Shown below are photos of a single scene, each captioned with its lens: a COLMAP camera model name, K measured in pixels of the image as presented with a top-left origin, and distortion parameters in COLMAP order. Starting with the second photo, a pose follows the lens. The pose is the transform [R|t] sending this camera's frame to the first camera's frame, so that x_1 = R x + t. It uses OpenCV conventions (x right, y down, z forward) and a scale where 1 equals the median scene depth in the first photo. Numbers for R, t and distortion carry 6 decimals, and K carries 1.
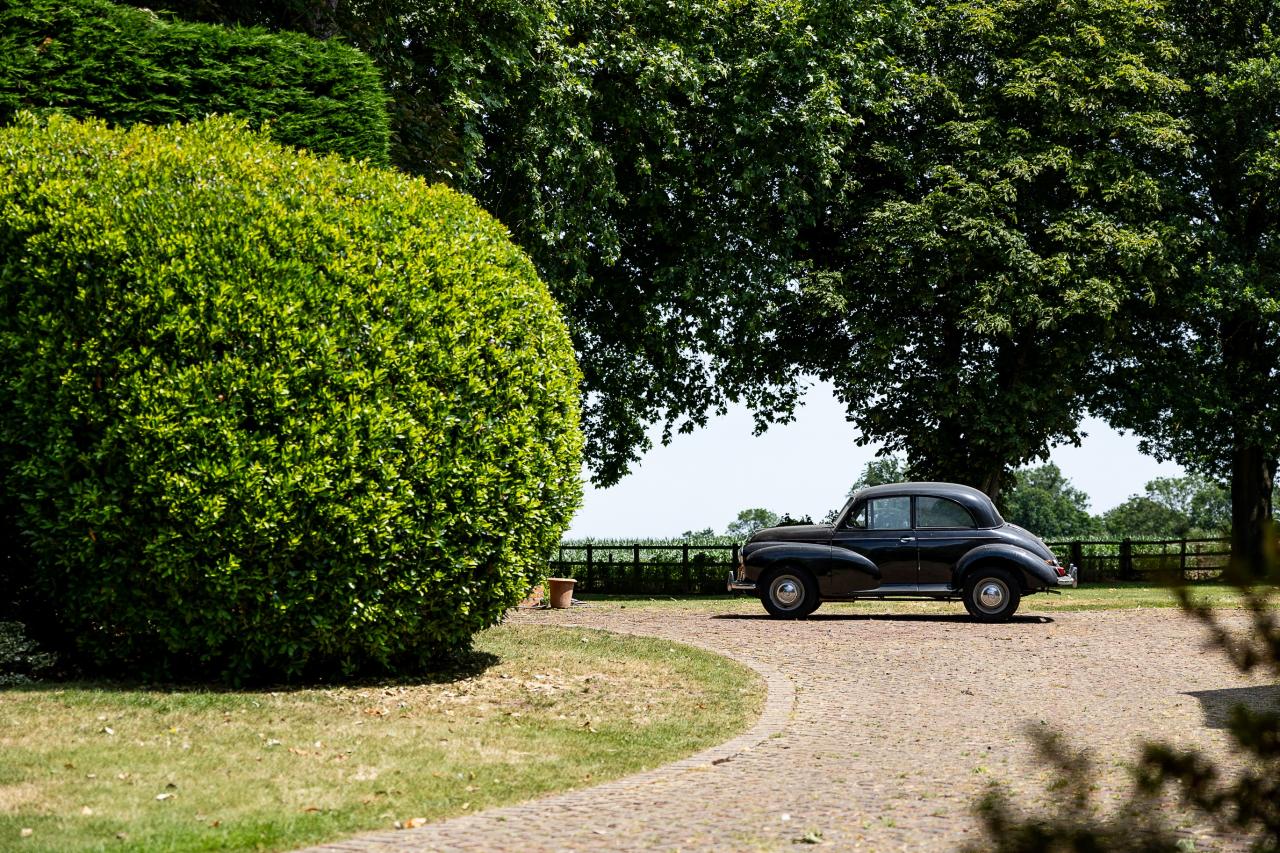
lens RADIAL K [[1907.3, 0, 640.0], [0, 1907.3, 426.5], [0, 0, 1]] dist [0.026725, 0.122991]
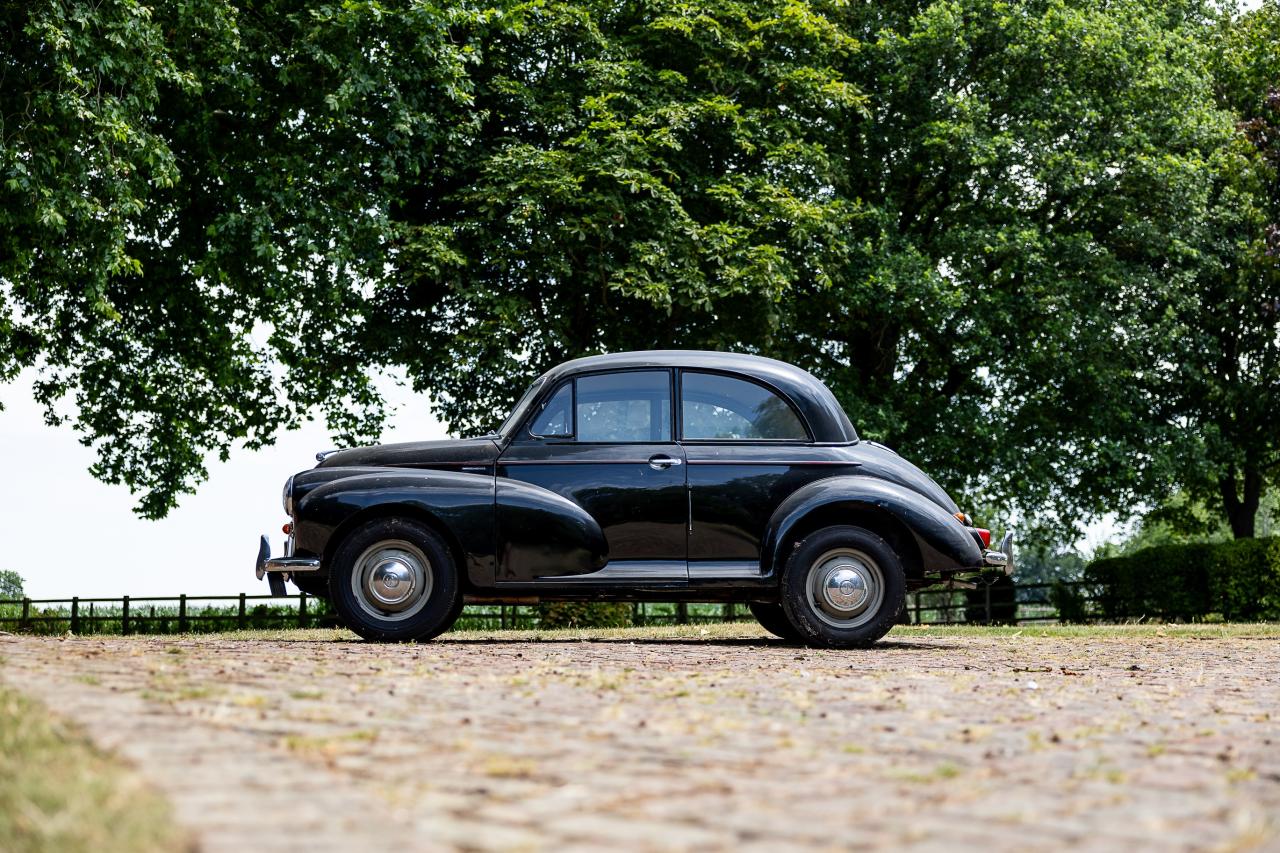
lens RADIAL K [[1738.4, 0, 640.0], [0, 1738.4, 426.5], [0, 0, 1]] dist [-0.006634, -0.018406]
pose [[0.972447, 0.034420, 0.230569, 0.018173], [-0.022630, 0.998307, -0.053589, 0.033297], [-0.232023, 0.046895, 0.971579, 0.276455]]
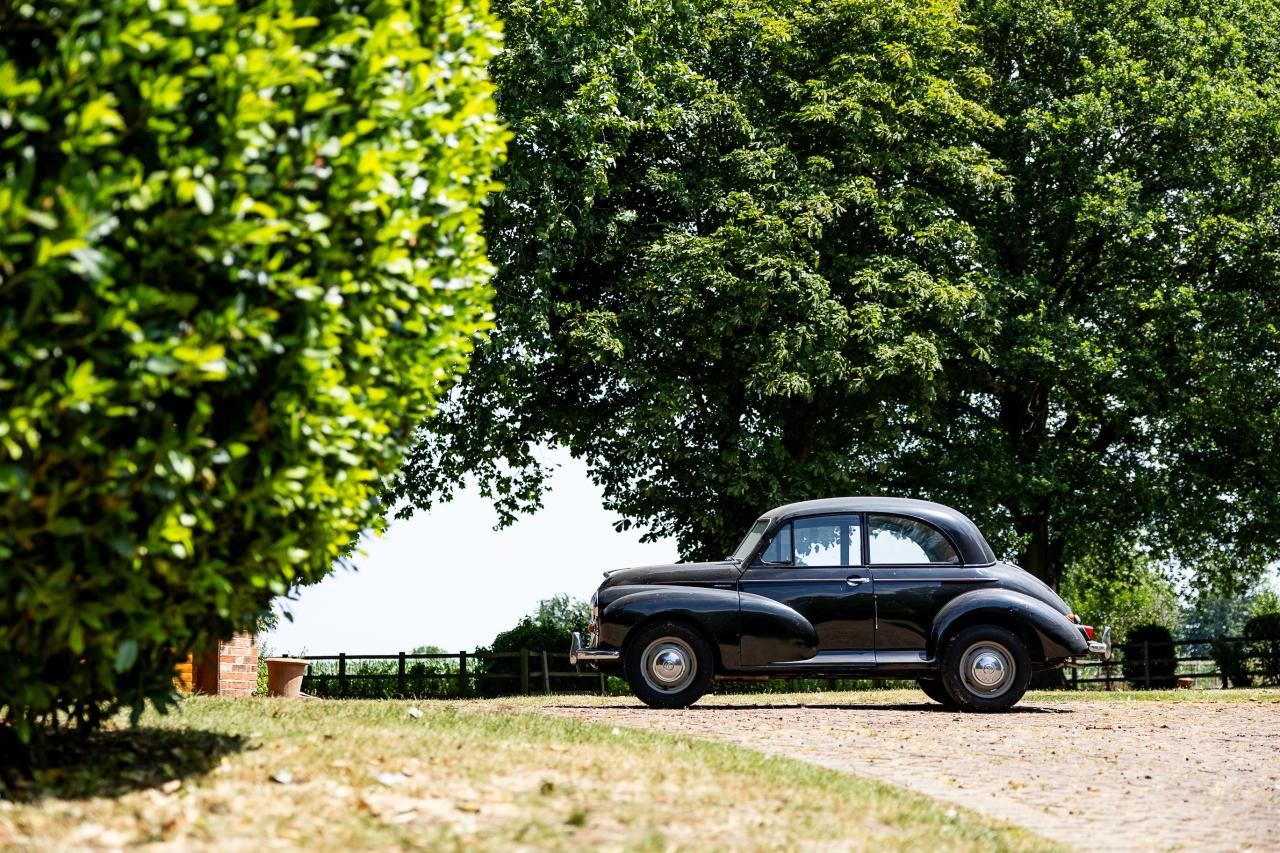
lens RADIAL K [[1907.3, 0, 640.0], [0, 1907.3, 426.5], [0, 0, 1]] dist [0.026725, 0.122991]
pose [[0.986264, 0.026844, 0.162979, -0.017287], [-0.015664, 0.997459, -0.069498, 0.024264], [-0.164430, 0.065990, 0.984179, 0.173711]]
